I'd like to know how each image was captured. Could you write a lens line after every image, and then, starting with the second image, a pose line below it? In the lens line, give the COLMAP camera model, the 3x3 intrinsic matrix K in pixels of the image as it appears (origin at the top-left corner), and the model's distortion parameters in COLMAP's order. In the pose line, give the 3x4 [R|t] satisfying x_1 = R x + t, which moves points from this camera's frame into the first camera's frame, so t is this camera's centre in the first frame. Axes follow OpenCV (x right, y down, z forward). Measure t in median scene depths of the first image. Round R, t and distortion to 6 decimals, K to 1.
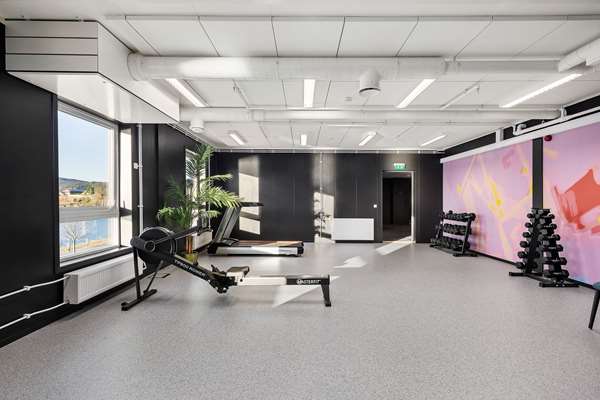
lens RADIAL K [[292.0, 0, 300.0], [0, 292.0, 200.0], [0, 0, 1]] dist [0.003730, -0.000358]
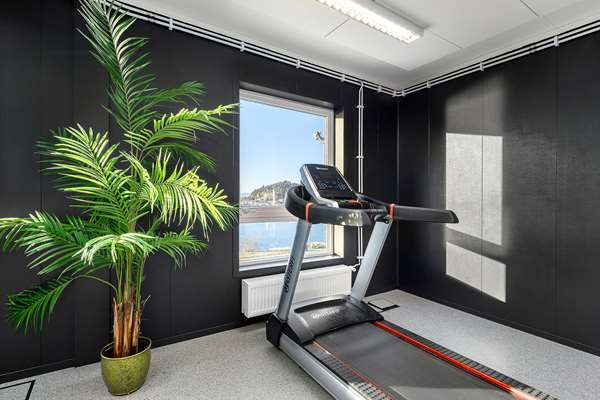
lens RADIAL K [[274.9, 0, 300.0], [0, 274.9, 200.0], [0, 0, 1]] dist [0.000757, -0.000068]
pose [[0.524236, 0.012351, -0.851483, 0.008110], [-0.013432, 0.999890, 0.006234, -0.001296], [0.851467, 0.008169, 0.524344, 0.629822]]
